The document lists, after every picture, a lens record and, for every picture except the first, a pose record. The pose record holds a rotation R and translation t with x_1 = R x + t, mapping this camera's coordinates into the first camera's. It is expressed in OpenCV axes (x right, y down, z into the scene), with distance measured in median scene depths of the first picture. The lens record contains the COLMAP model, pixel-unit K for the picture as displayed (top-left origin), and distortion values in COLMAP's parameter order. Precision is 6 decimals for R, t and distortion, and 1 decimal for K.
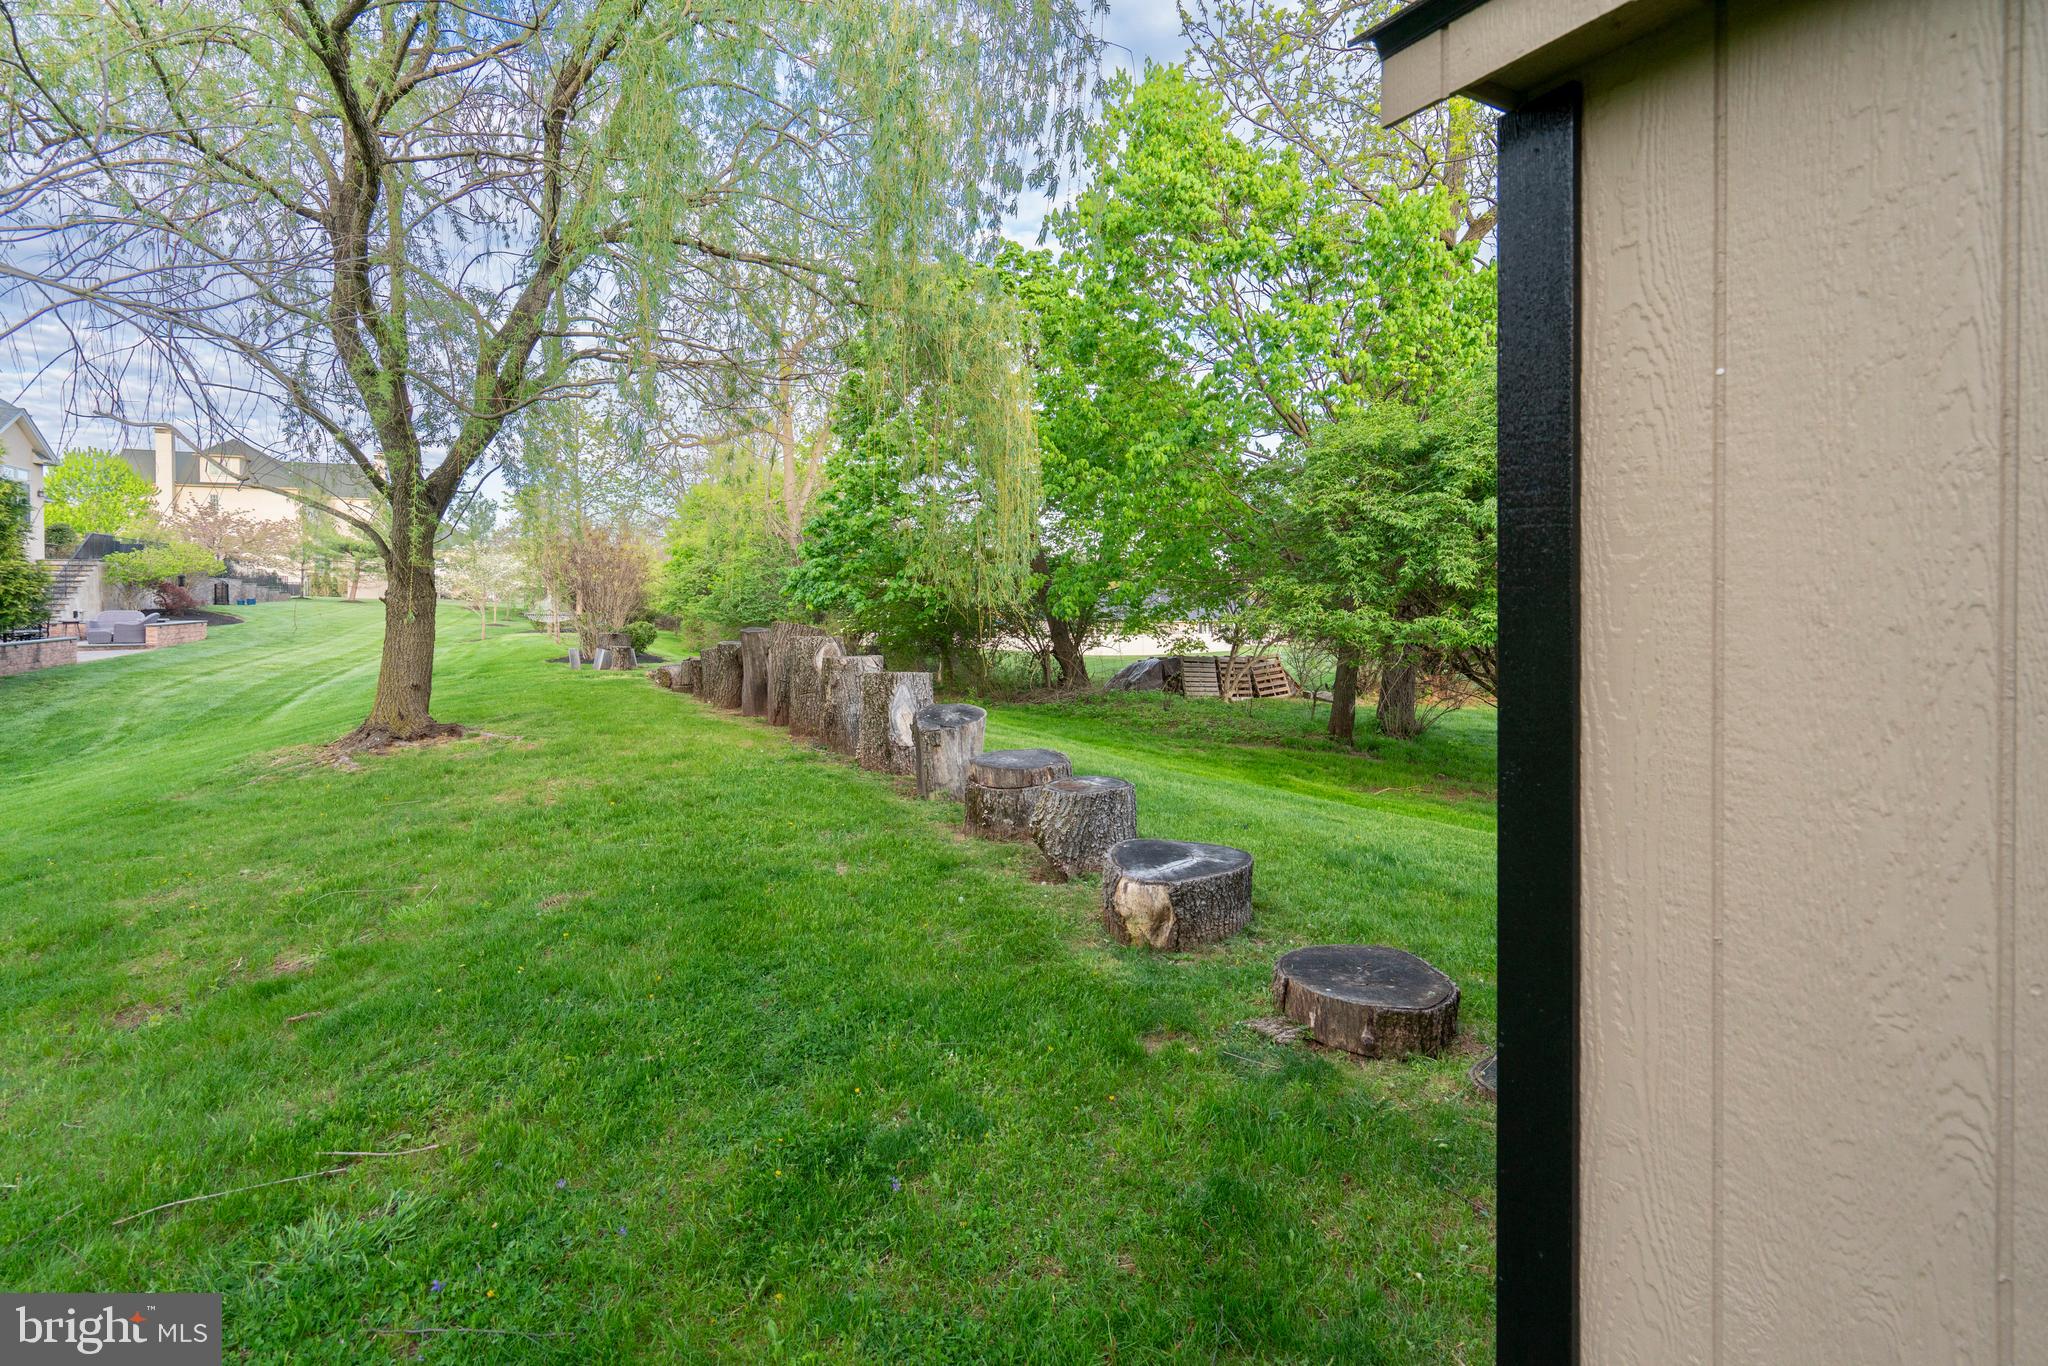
lens RADIAL K [[900.2, 0, 1018.9], [0, 900.2, 602.5], [0, 0, 1]] dist [-0.000263, -0.000001]
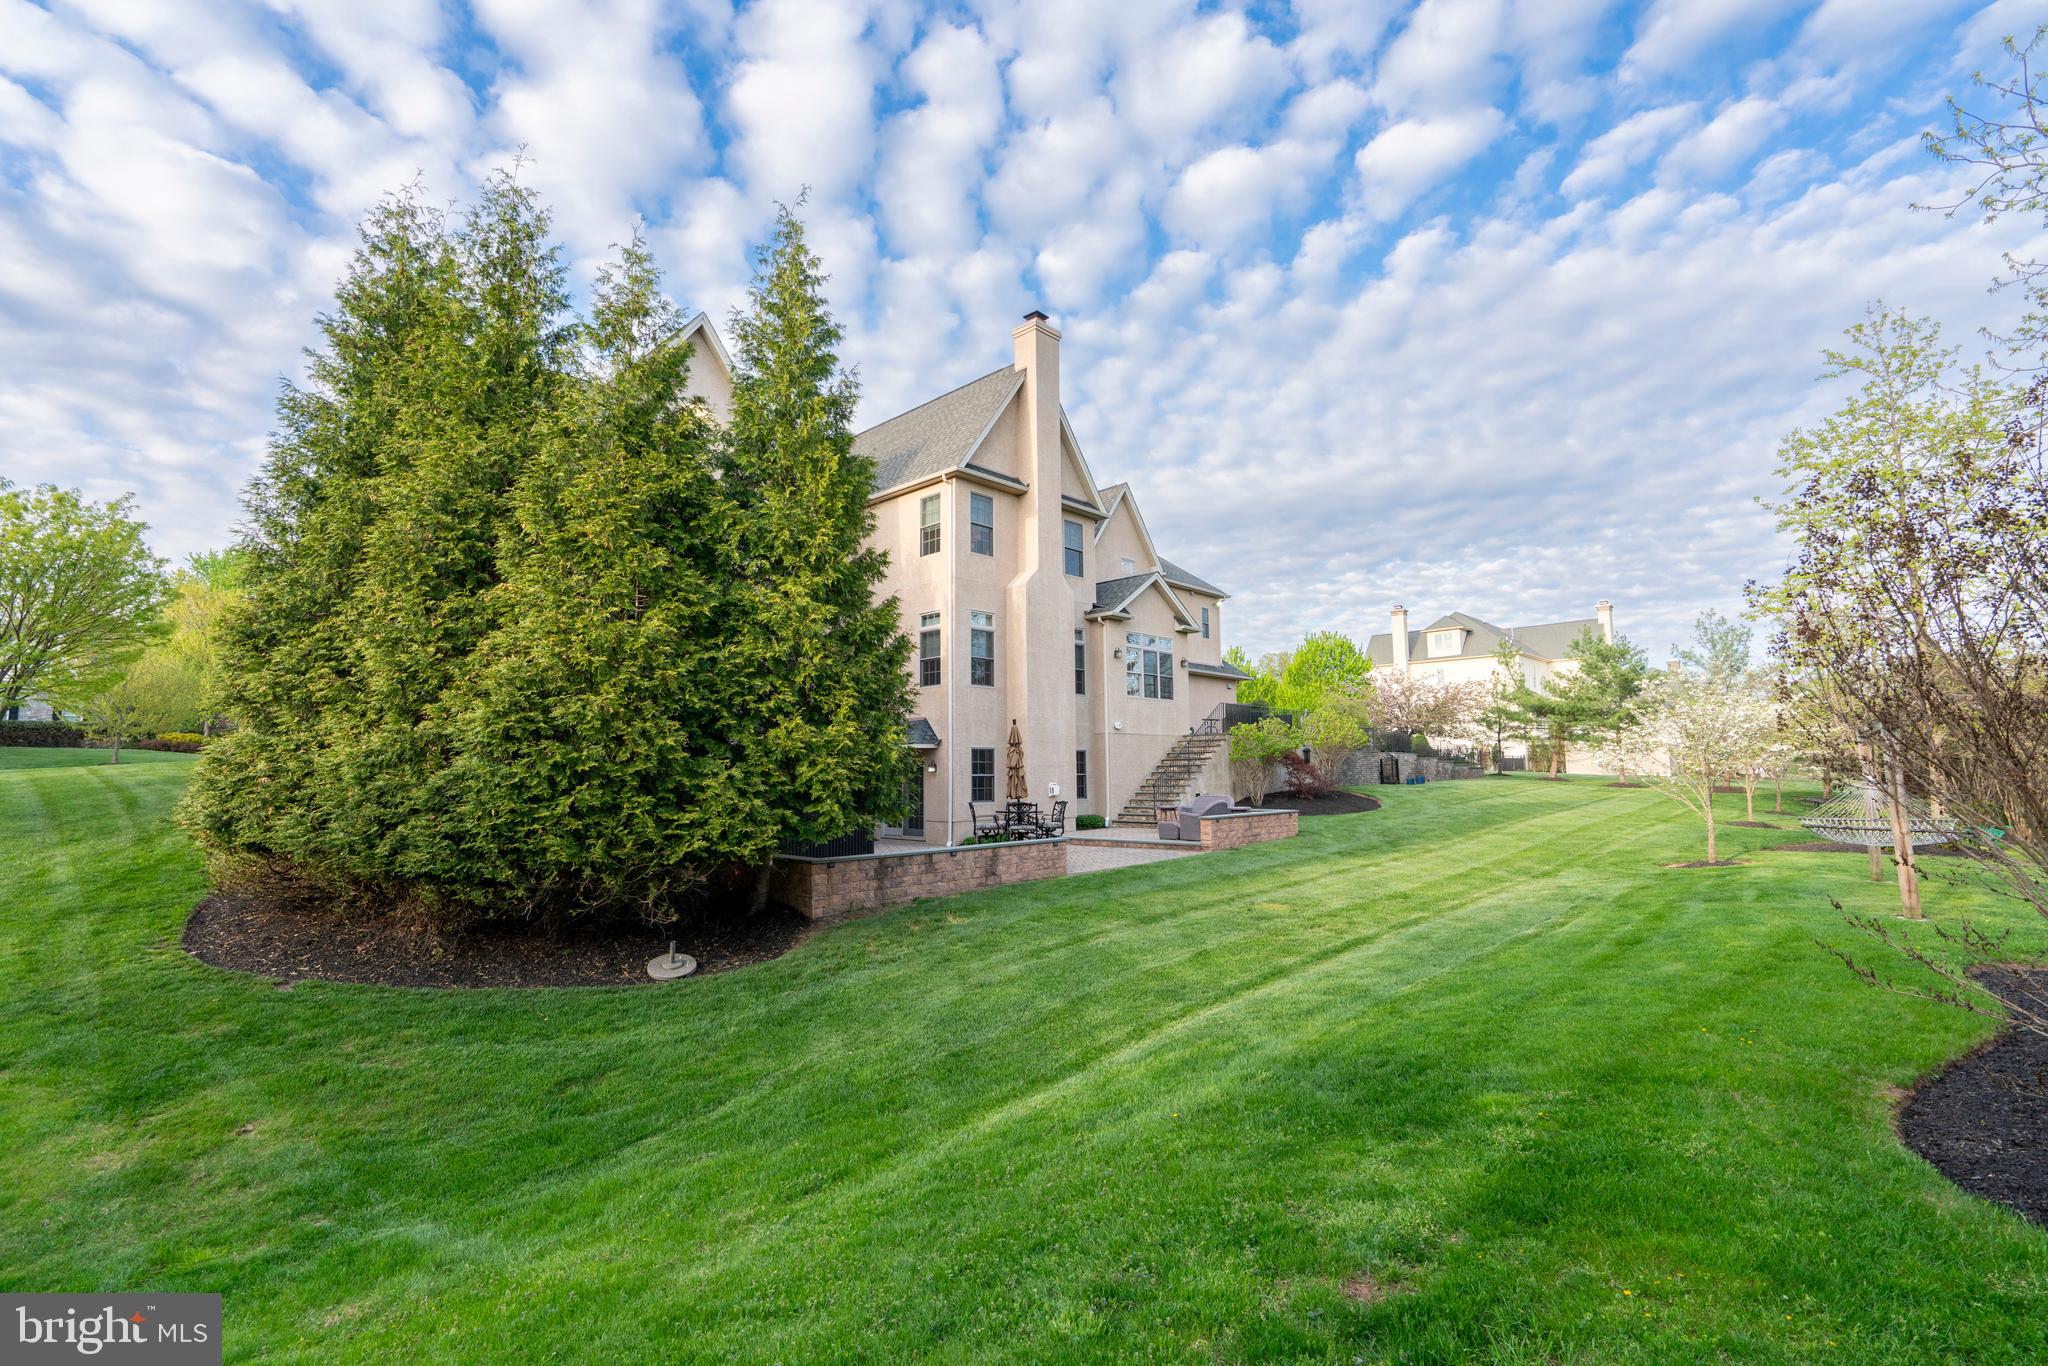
lens RADIAL K [[920.6, 0, 1024.0], [0, 920.6, 683.0], [0, 0, 1]] dist [-0.011620, 0.005675]
pose [[0.352877, -0.092404, -0.931096, -0.197985], [-0.002955, 0.994997, -0.099866, -0.004659], [0.935665, 0.037992, 0.350838, 0.365879]]
